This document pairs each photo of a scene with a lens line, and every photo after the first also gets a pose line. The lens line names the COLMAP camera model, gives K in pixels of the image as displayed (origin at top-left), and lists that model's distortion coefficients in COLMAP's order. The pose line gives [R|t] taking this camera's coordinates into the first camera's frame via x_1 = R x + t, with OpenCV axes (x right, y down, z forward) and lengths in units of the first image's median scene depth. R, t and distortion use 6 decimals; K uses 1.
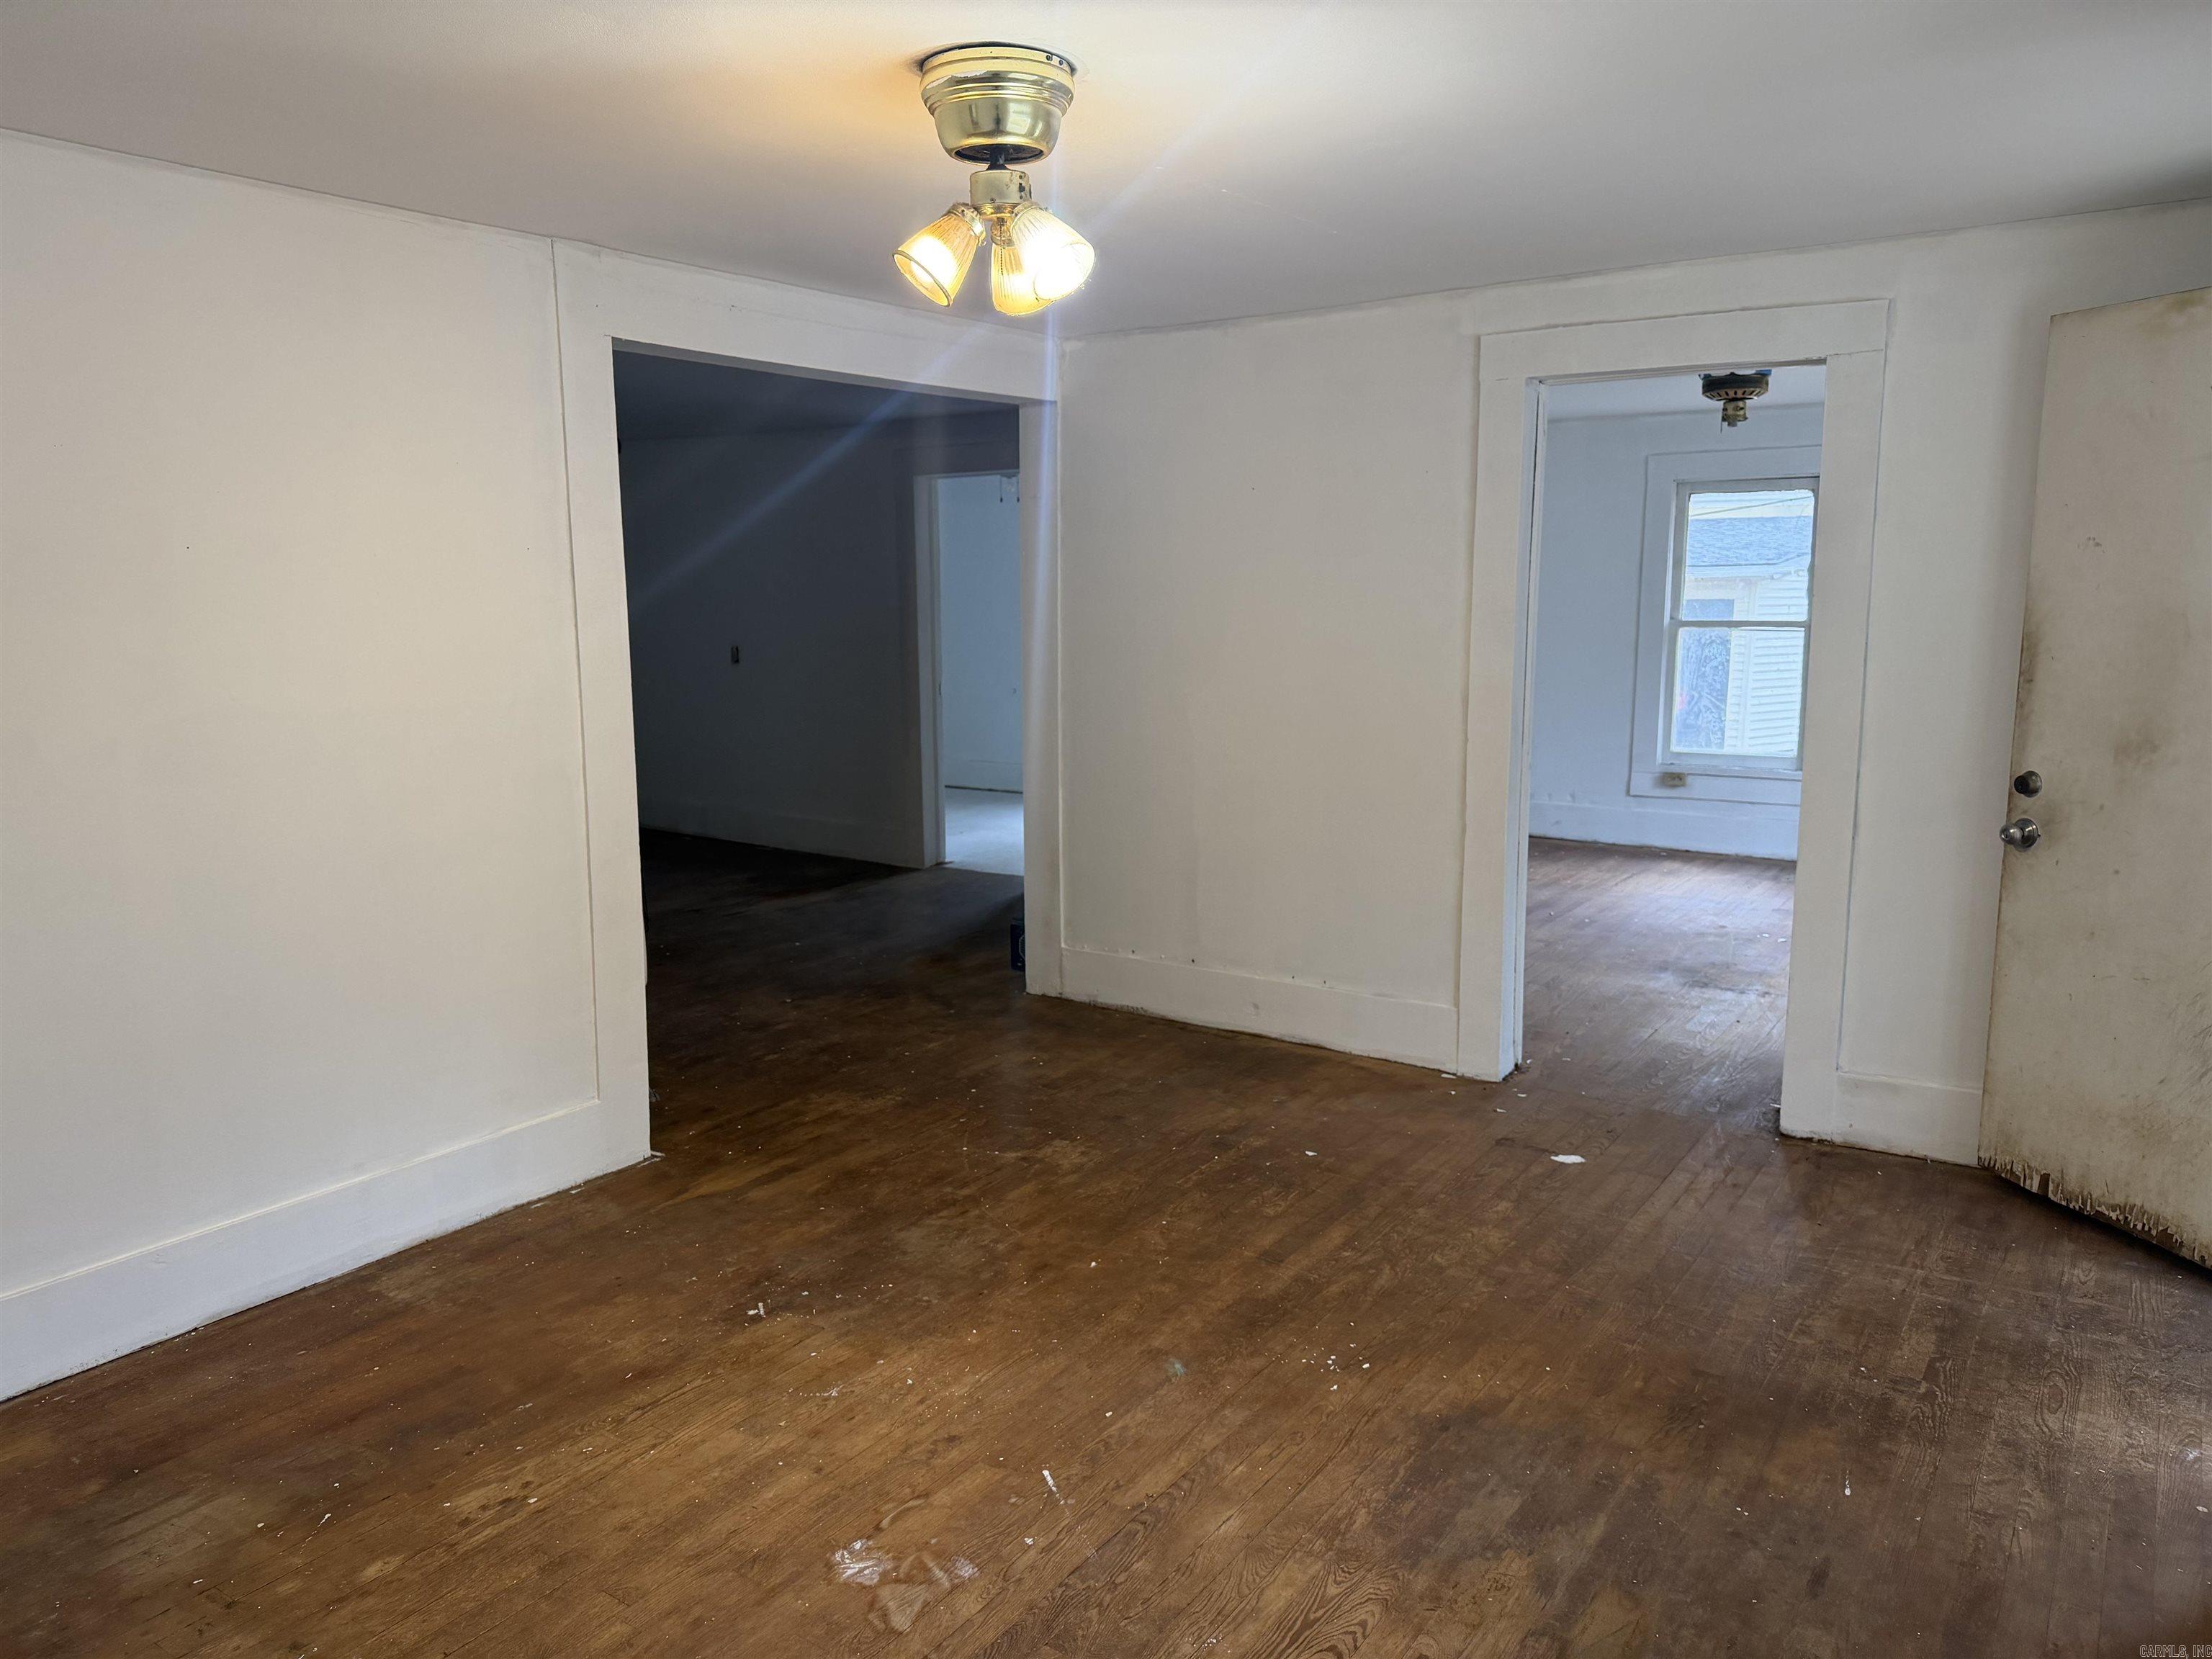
lens RADIAL K [[1544.9, 0, 1106.0], [0, 1544.9, 829.5], [0, 0, 1]] dist [0.030786, 0.002406]
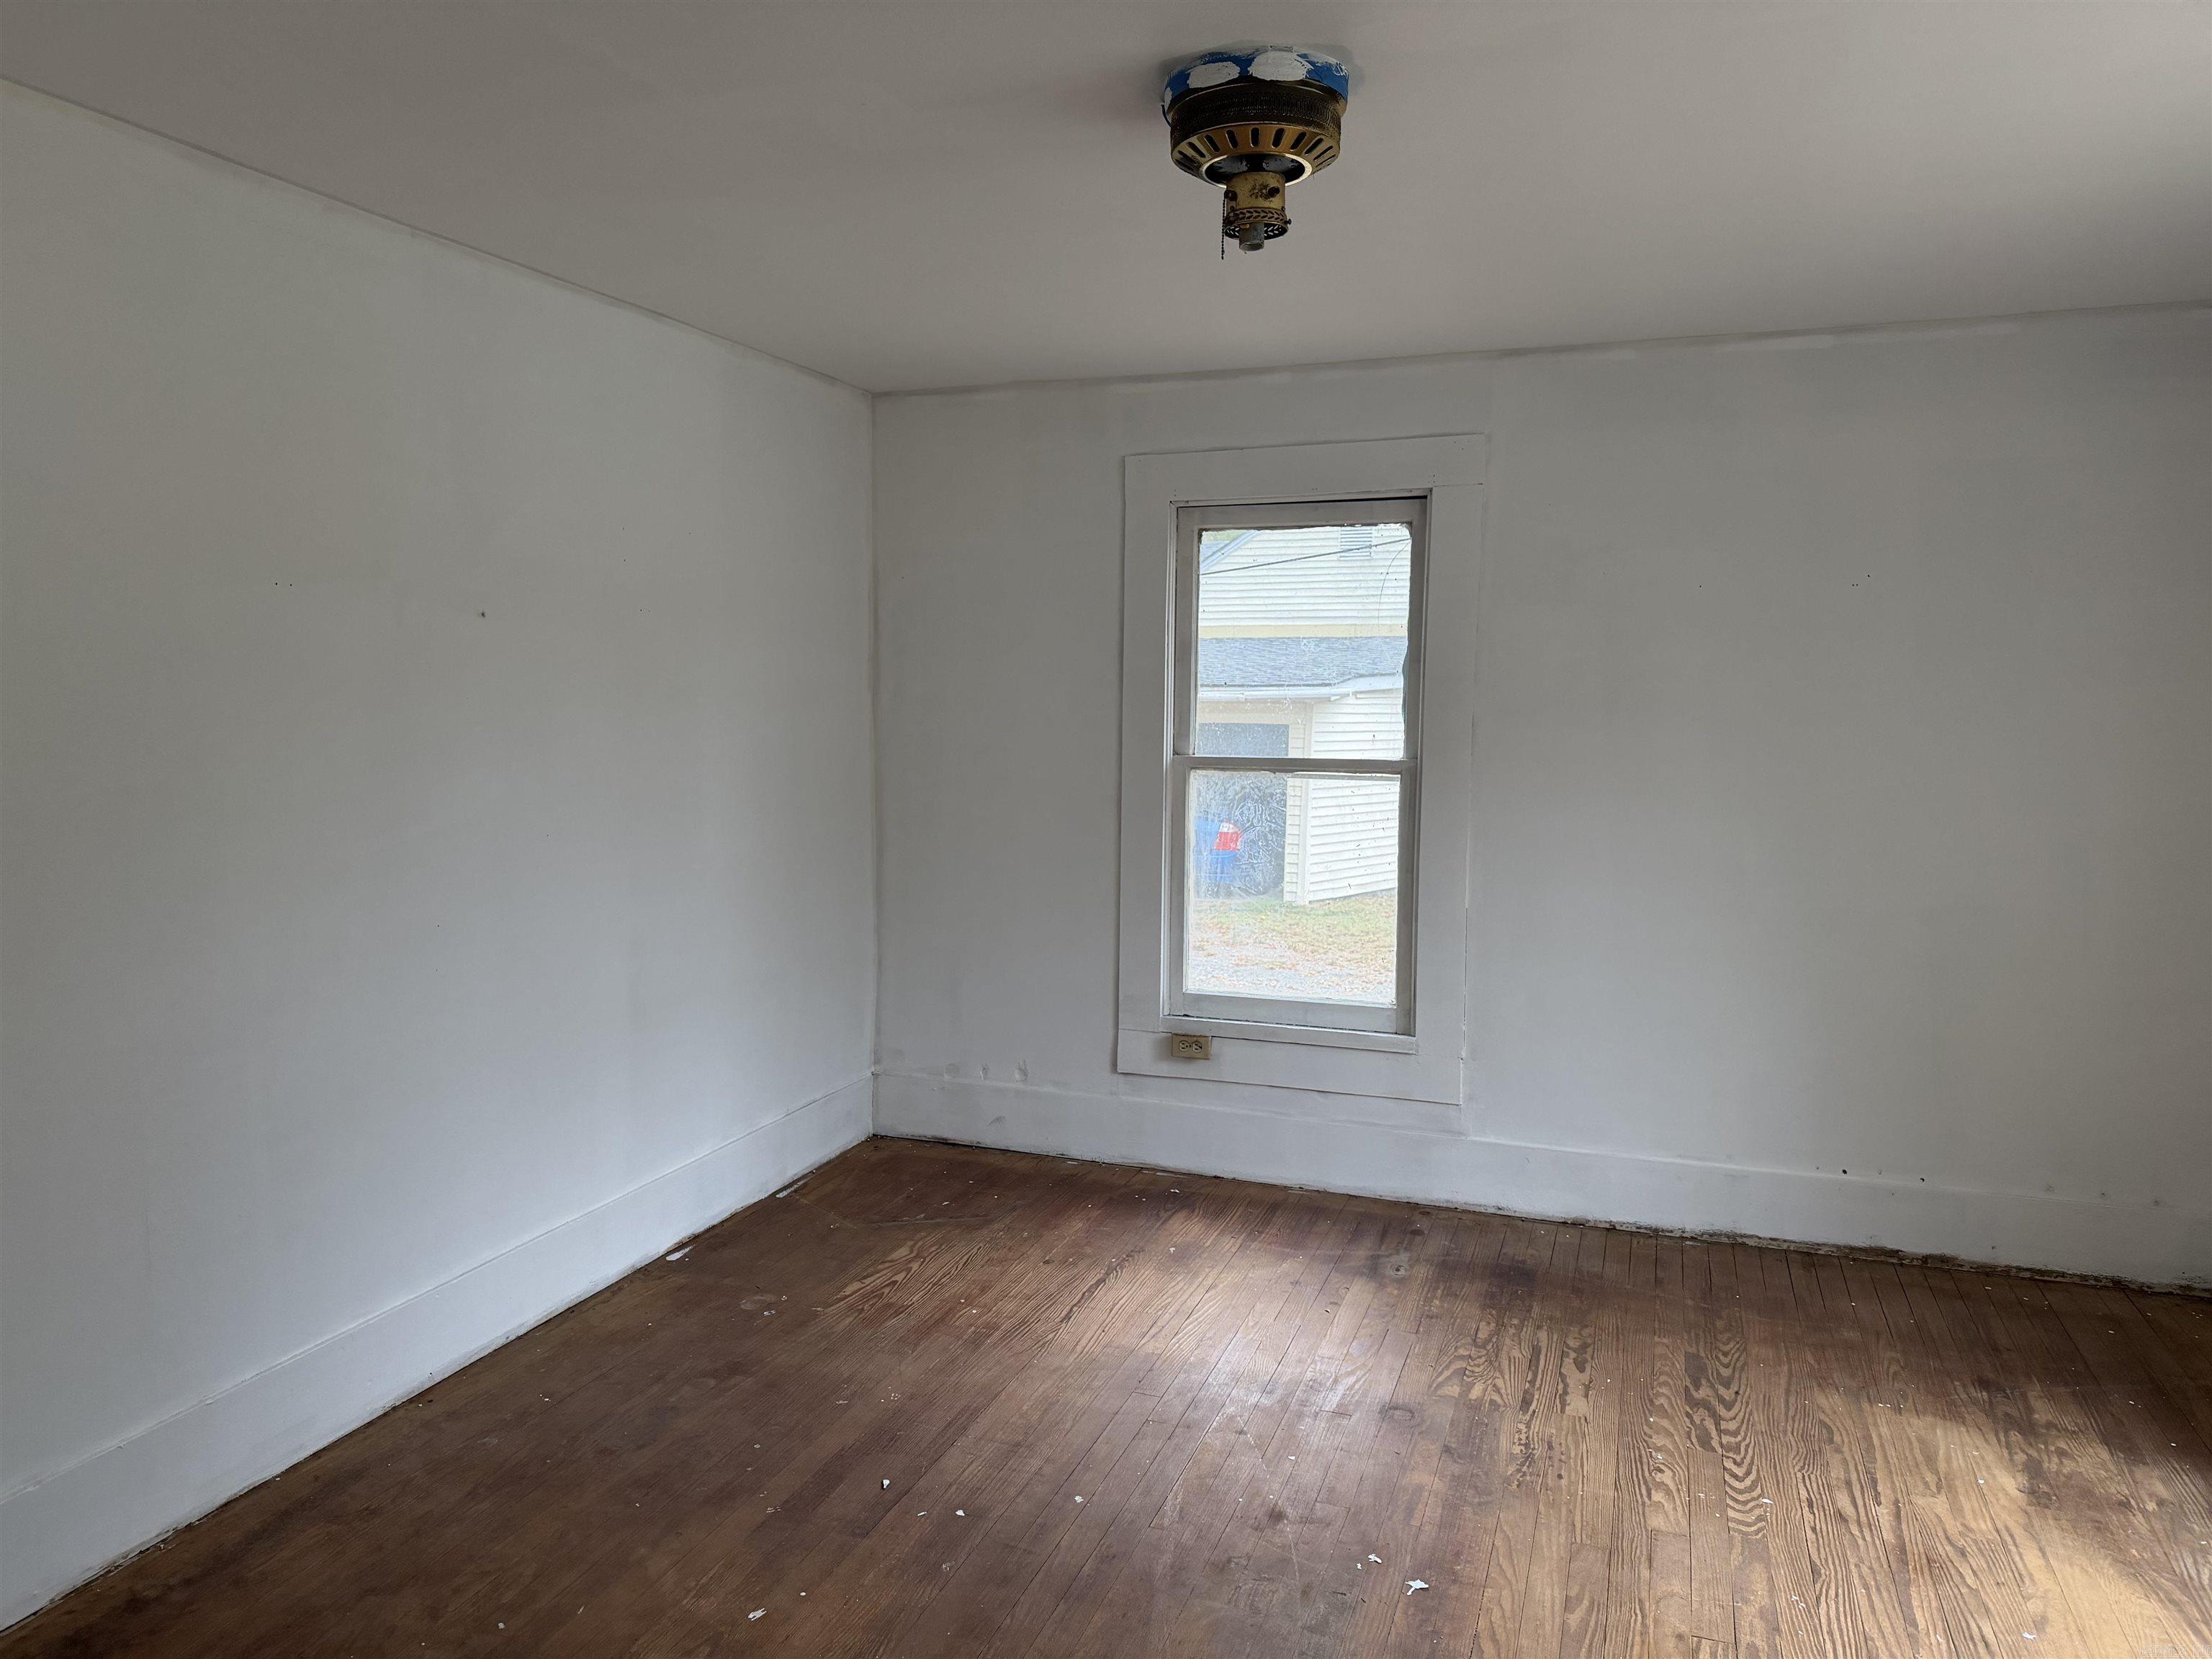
lens RADIAL K [[1544.9, 0, 1106.0], [0, 1544.9, 829.5], [0, 0, 1]] dist [0.030786, 0.002406]
pose [[0.965817, -0.001325, 0.259220, 0.310065], [0.021440, 0.996969, -0.074787, -0.107292], [-0.258336, 0.077789, 0.962918, 0.753926]]
